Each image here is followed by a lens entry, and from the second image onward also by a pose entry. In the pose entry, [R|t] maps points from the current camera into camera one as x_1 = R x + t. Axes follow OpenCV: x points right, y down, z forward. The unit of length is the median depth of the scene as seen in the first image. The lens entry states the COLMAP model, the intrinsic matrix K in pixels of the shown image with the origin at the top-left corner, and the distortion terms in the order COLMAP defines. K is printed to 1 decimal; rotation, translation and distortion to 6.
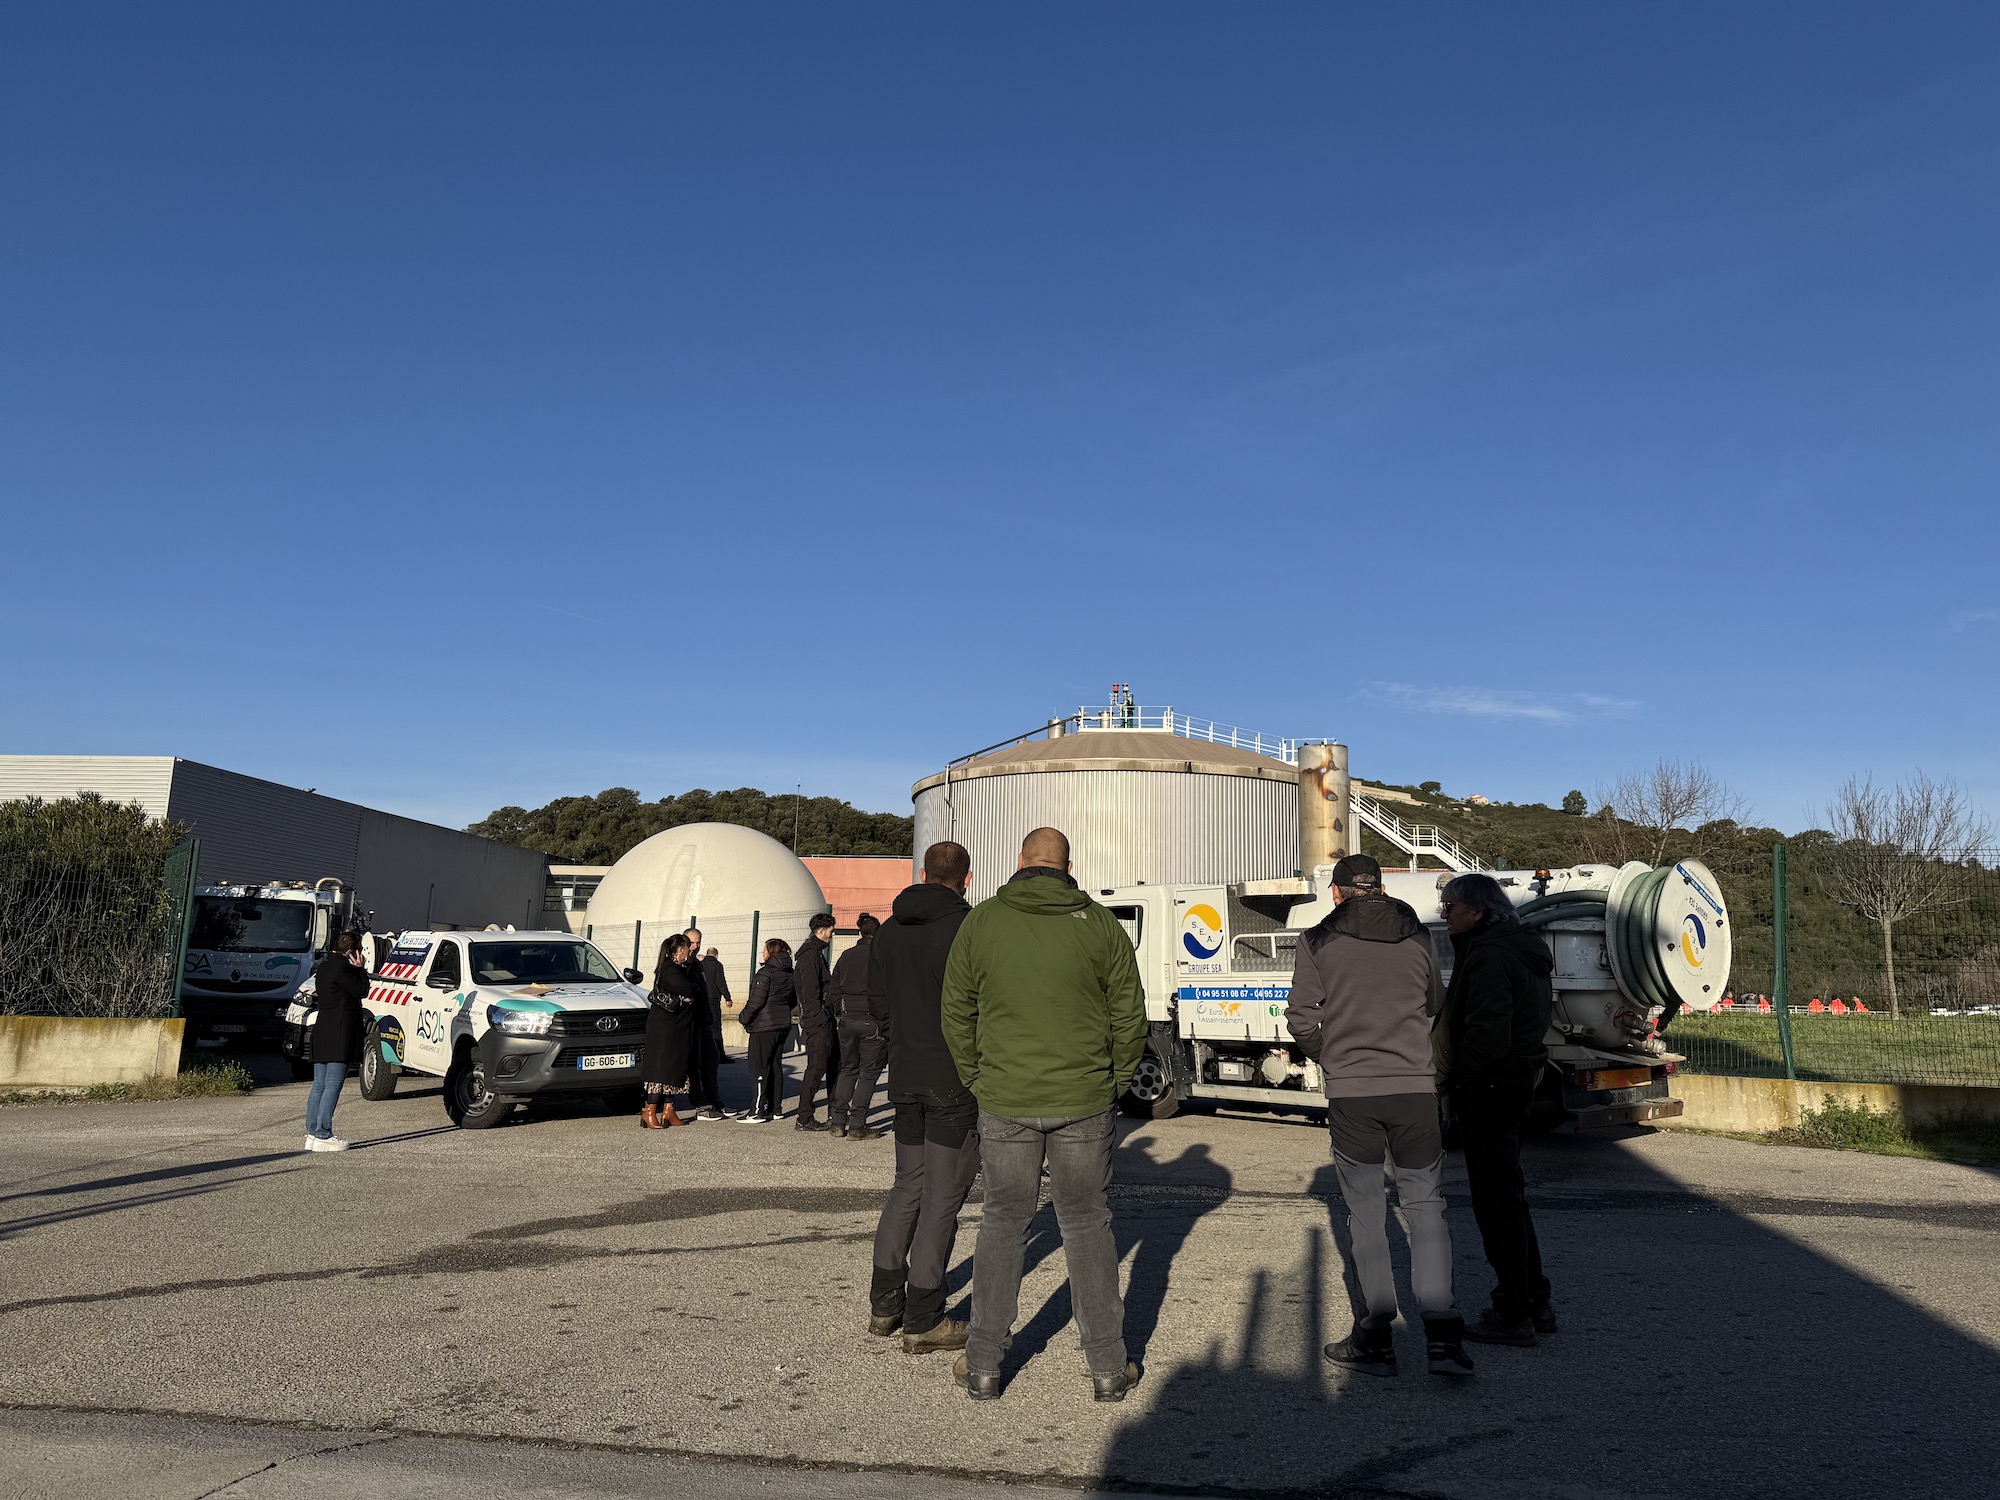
lens RADIAL K [[1574.1, 0, 1008.6], [0, 1574.1, 749.6], [0, 0, 1]] dist [0.069618, 0.001236]
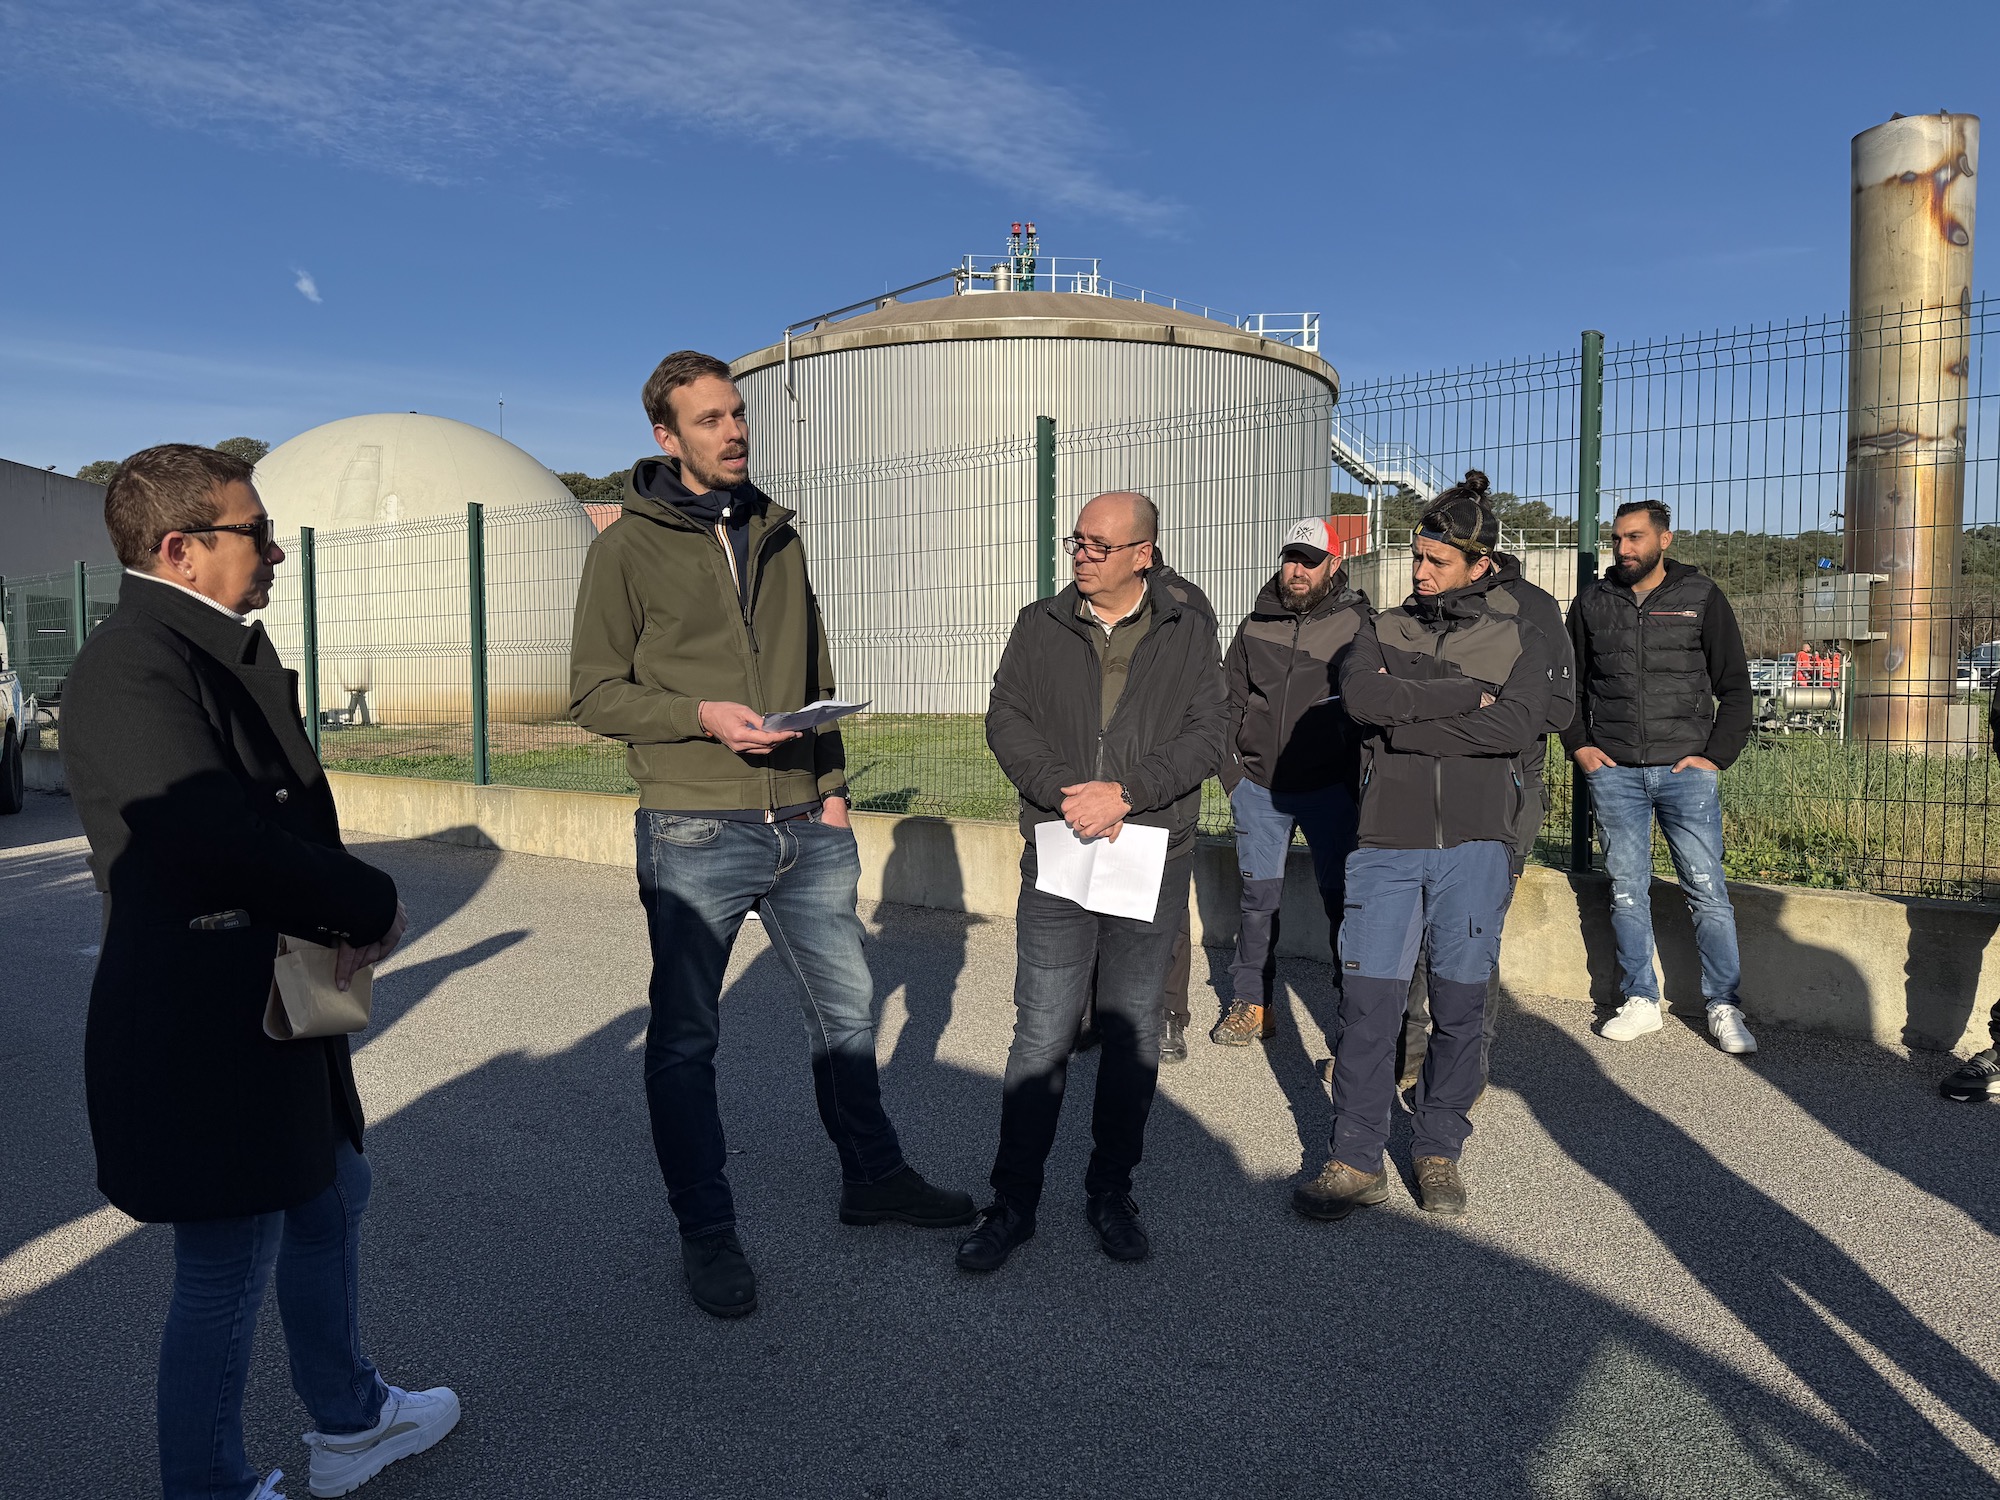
lens RADIAL K [[1574.1, 0, 991.0], [0, 1574.1, 753.2], [0, 0, 1]] dist [0.069618, 0.001236]
pose [[0.982289, -0.028273, 0.185229, -0.084995], [-0.010508, 0.978684, 0.205105, 0.046898], [-0.187080, -0.203418, 0.961053, 0.347944]]
